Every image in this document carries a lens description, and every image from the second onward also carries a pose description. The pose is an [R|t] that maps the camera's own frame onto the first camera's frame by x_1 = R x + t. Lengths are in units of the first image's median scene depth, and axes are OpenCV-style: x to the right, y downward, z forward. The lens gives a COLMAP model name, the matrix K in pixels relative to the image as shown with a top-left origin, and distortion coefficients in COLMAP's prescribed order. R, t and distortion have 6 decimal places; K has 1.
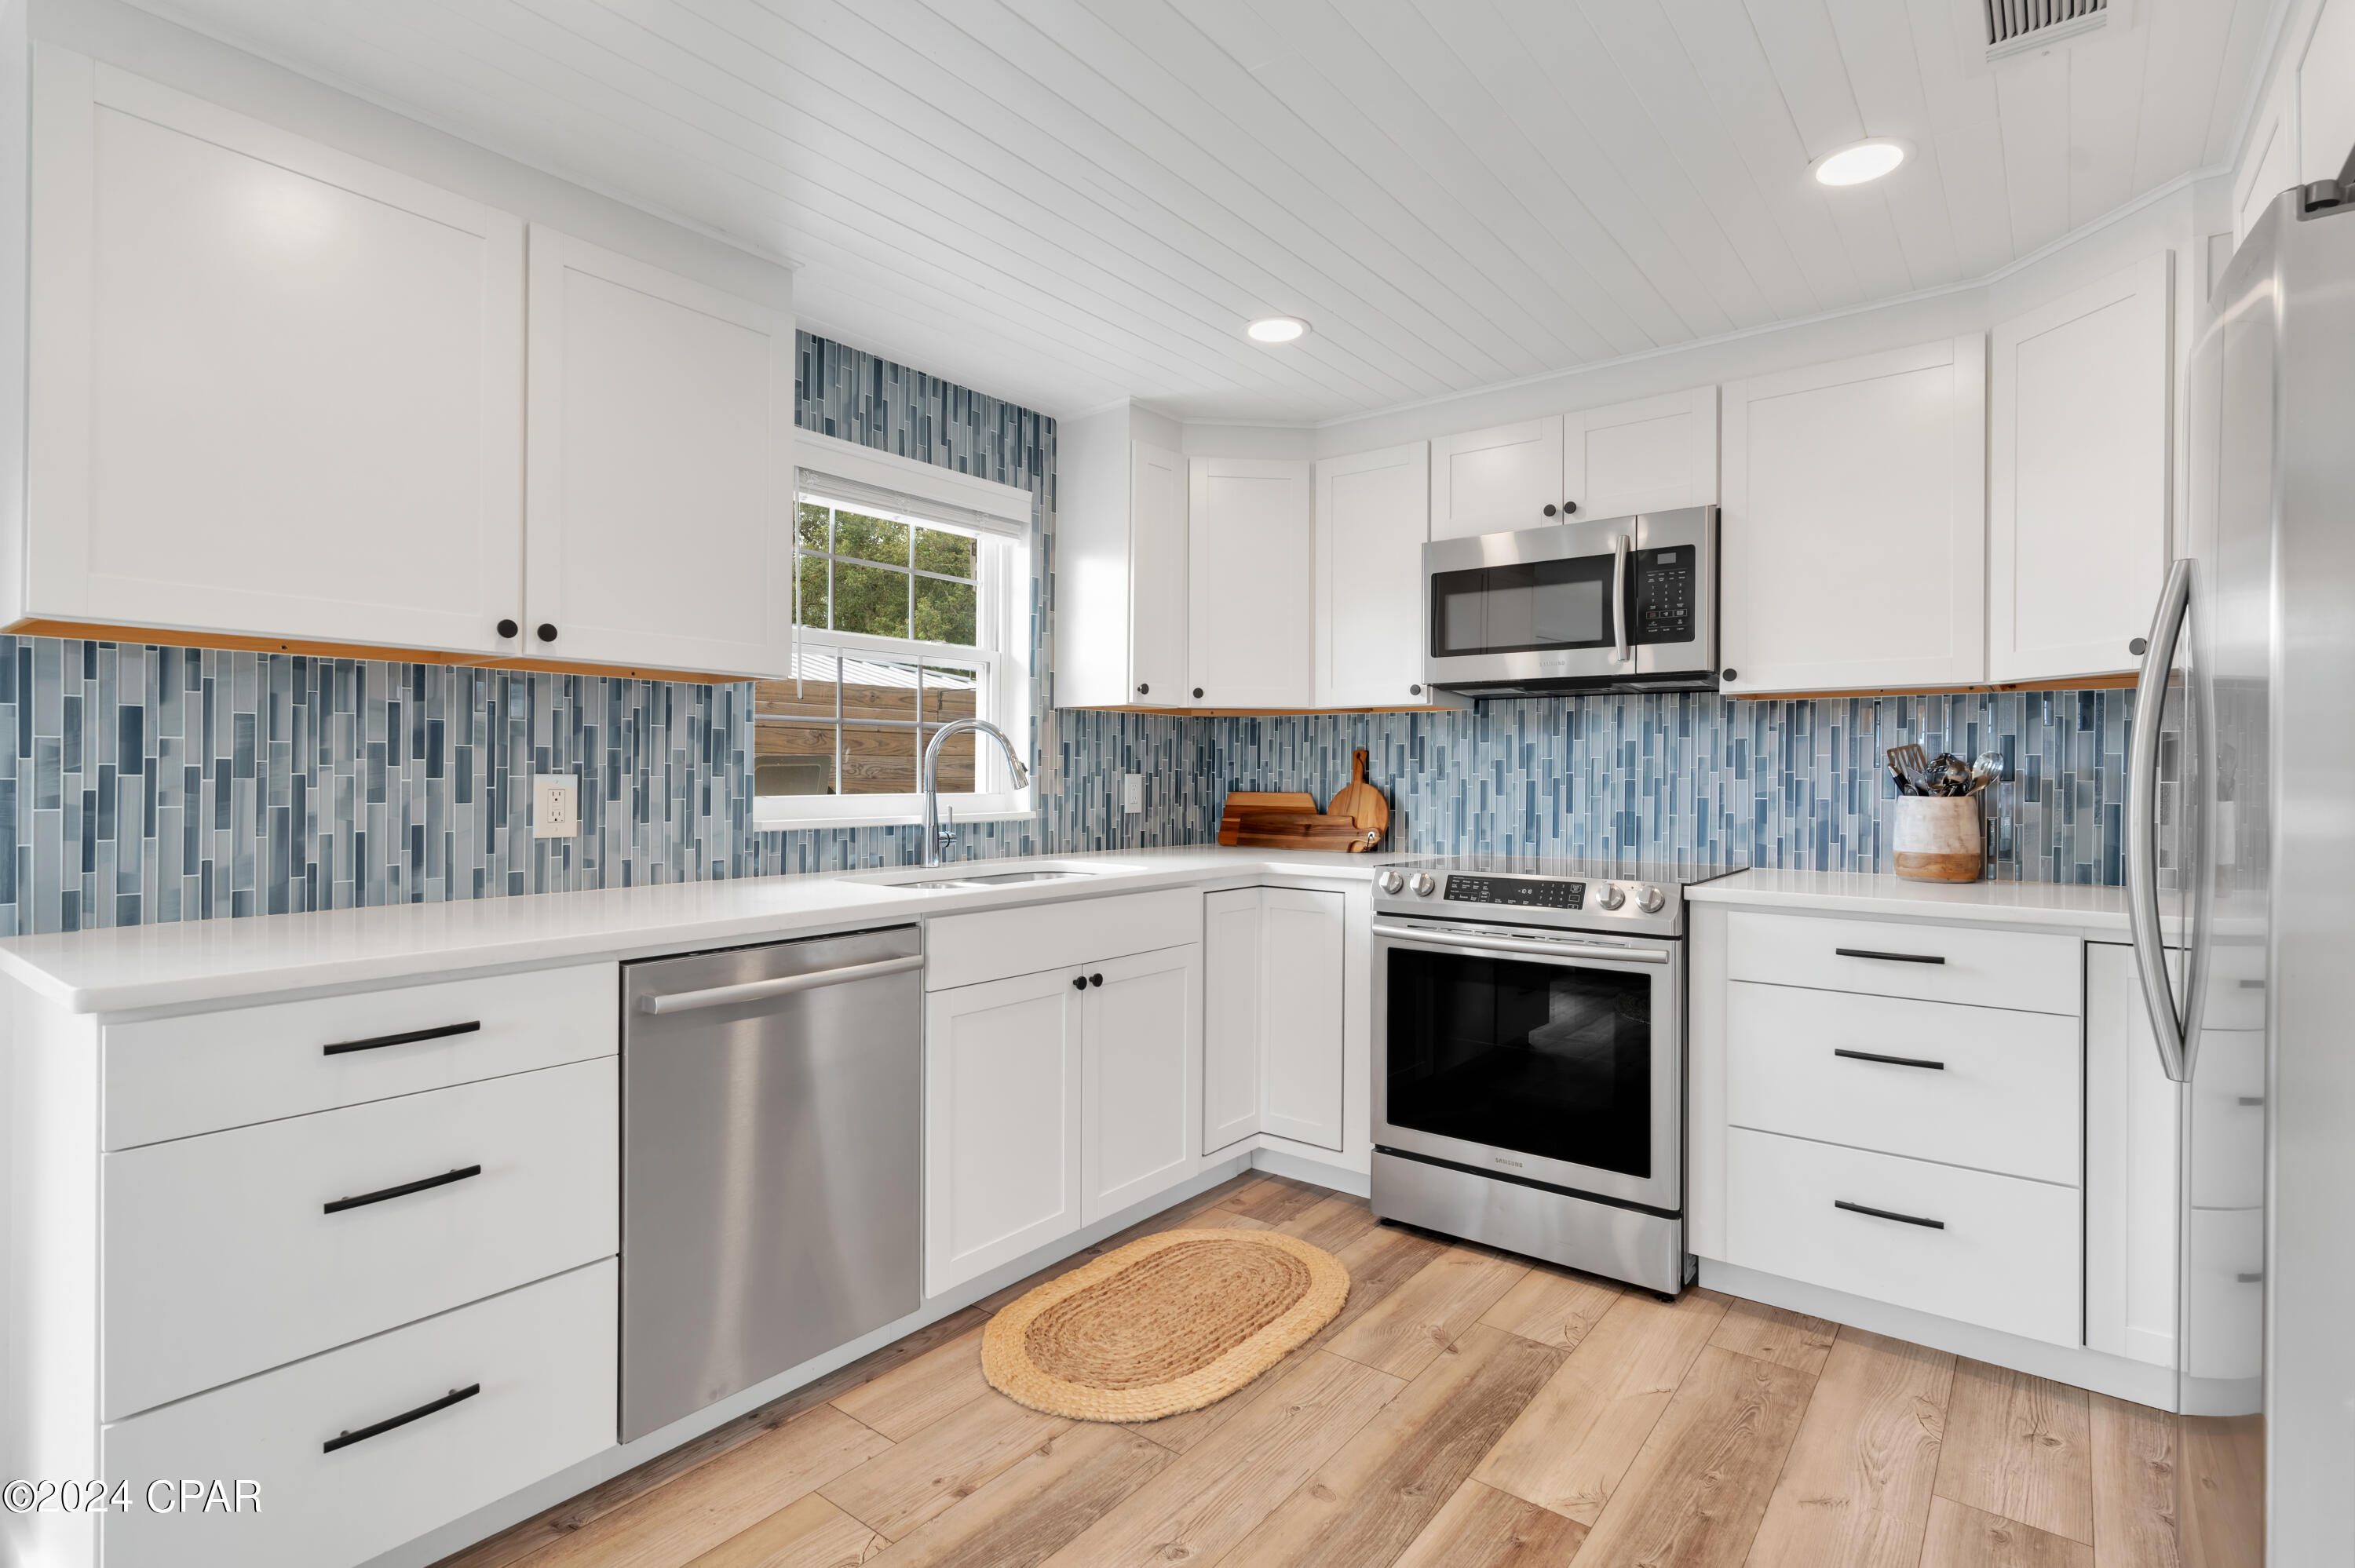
lens RADIAL K [[1128.1, 0, 1177.5], [0, 1128.1, 784.0], [0, 0, 1]] dist [0.003455, 0.001315]
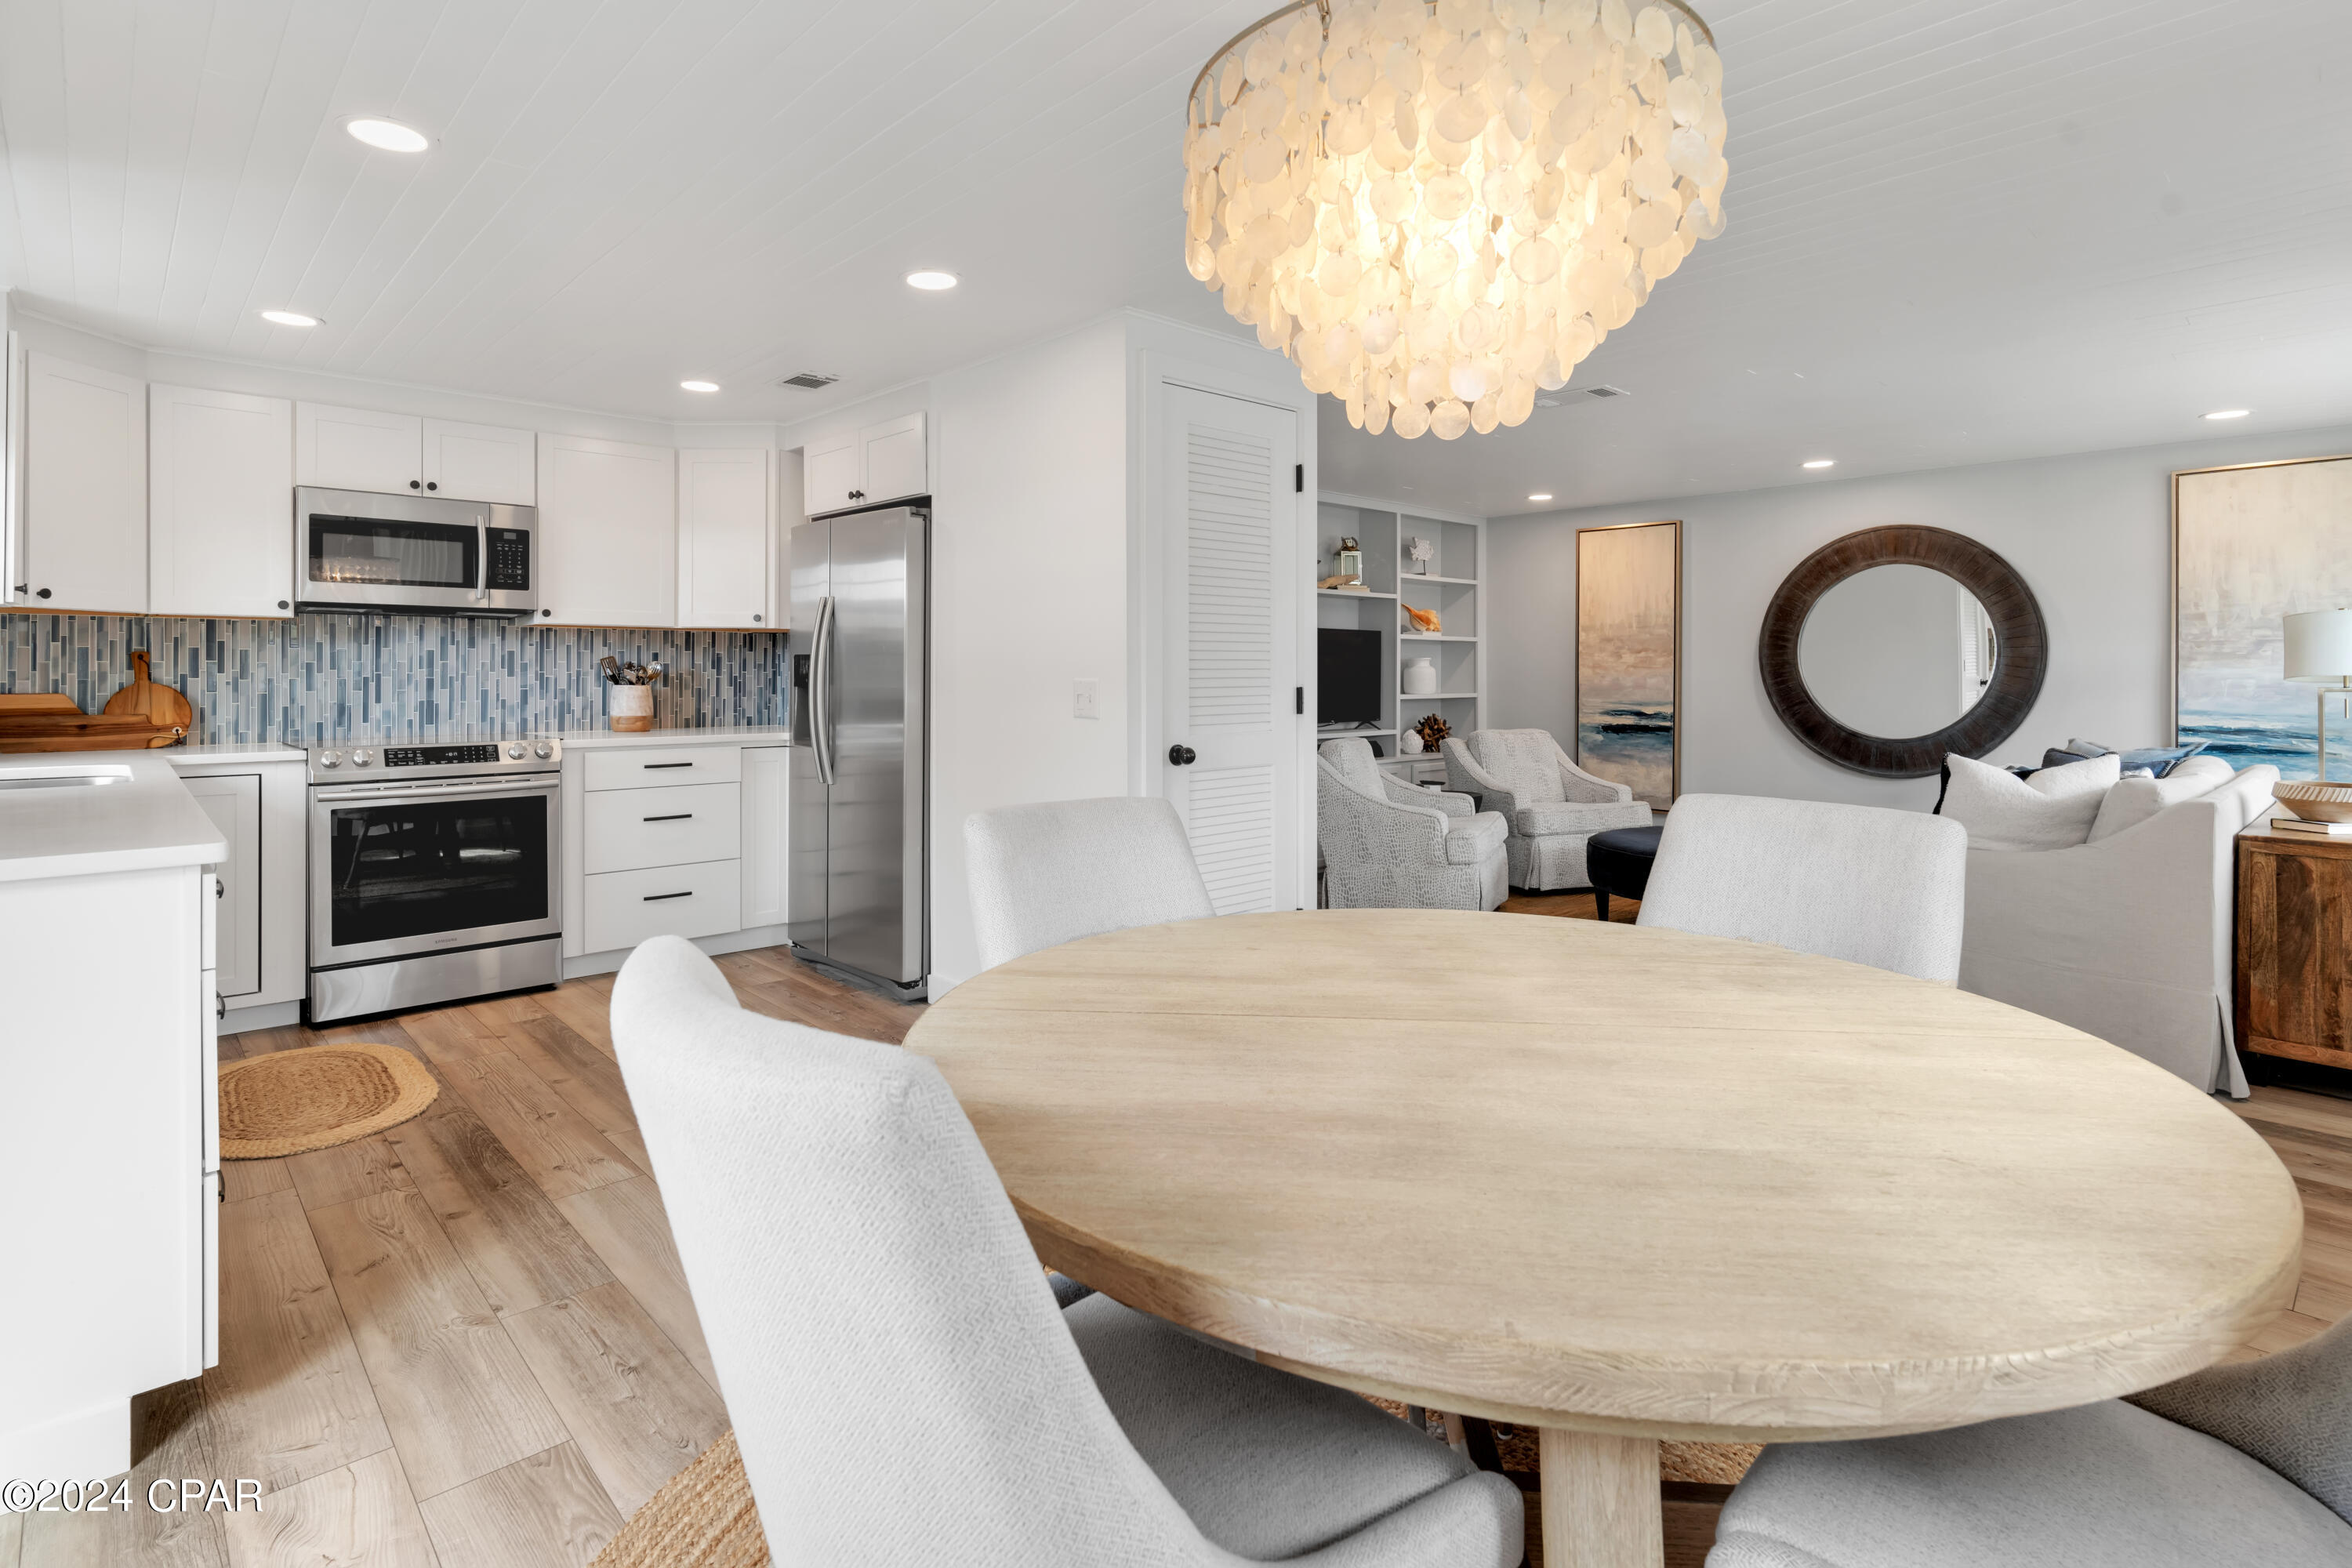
lens RADIAL K [[1137.4, 0, 1170.0], [0, 1137.4, 670.9], [0, 0, 1]] dist [0.001943, 0.000229]
pose [[0.162789, -0.002541, 0.986658, -0.891913], [0.009418, 0.999955, 0.001021, -0.005120], [-0.986616, 0.009126, 0.162805, -0.143773]]
